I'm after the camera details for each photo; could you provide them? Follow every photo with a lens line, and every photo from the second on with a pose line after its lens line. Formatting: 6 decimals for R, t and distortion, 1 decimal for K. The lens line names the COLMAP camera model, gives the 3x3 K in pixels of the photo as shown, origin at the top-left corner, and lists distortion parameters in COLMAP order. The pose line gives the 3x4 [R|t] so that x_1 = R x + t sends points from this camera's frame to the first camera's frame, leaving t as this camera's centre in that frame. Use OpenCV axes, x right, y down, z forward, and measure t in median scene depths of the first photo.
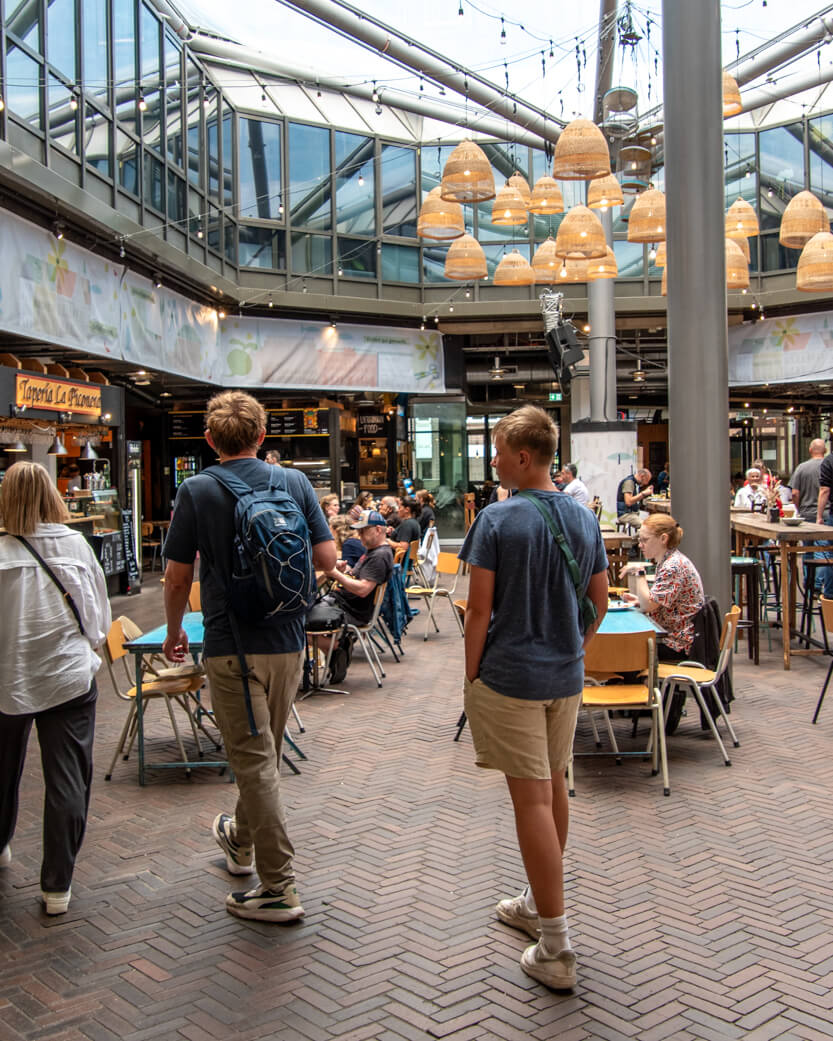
lens RADIAL K [[1230.4, 0, 416.5], [0, 1230.4, 520.5], [0, 0, 1]] dist [-0.157417, -0.003293]
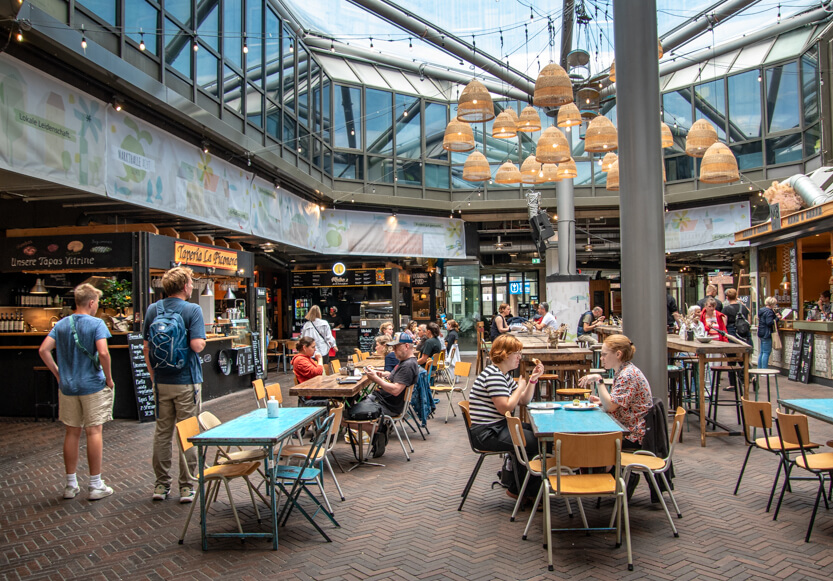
lens RADIAL K [[718.7, 0, 416.9], [0, 718.7, 318.3], [0, 0, 1]] dist [-0.157306, 0.002250]
pose [[0.998637, -0.000649, -0.052181, 0.011819], [-0.000878, 0.999572, -0.029241, -0.000114], [0.052178, 0.029247, 0.998209, 0.109716]]
